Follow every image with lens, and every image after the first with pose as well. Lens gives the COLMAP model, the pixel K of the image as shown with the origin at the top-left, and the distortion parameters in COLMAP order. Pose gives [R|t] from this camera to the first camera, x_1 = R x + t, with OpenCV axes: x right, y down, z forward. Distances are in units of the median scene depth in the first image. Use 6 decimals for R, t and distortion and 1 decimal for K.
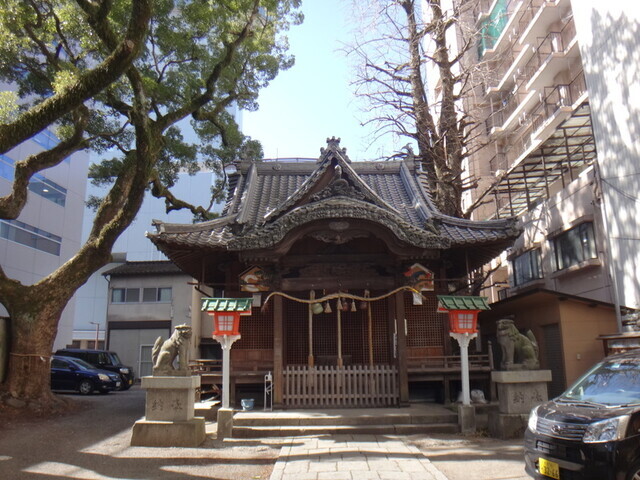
lens RADIAL K [[505.3, 0, 317.4], [0, 505.3, 239.7], [0, 0, 1]] dist [-0.024748, -0.060879]
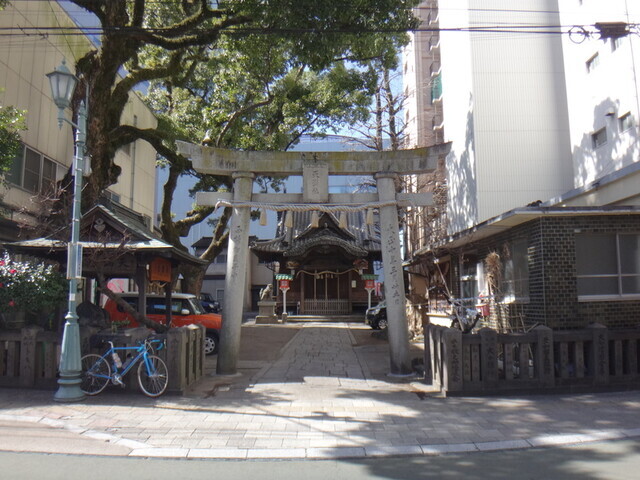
lens RADIAL K [[505.3, 0, 320.2], [0, 505.3, 239.2], [0, 0, 1]] dist [-0.024748, -0.060879]
pose [[0.999713, 0.004492, -0.023528, 0.073167], [-0.001829, 0.993704, 0.112021, -0.345572], [0.023883, -0.111945, 0.993427, -1.538810]]
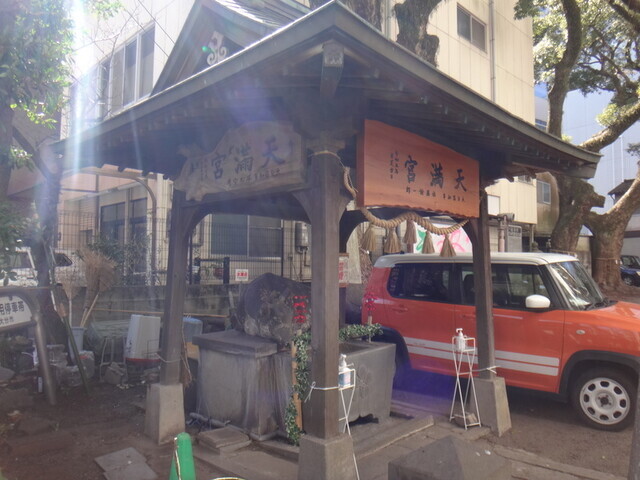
lens RADIAL K [[505.3, 0, 319.3], [0, 505.3, 244.2], [0, 0, 1]] dist [-0.024748, -0.060879]
pose [[0.683516, -0.018182, -0.729709, -0.083008], [0.157917, 0.979698, 0.123510, -0.175186], [0.712649, -0.199654, 0.672510, -0.808838]]
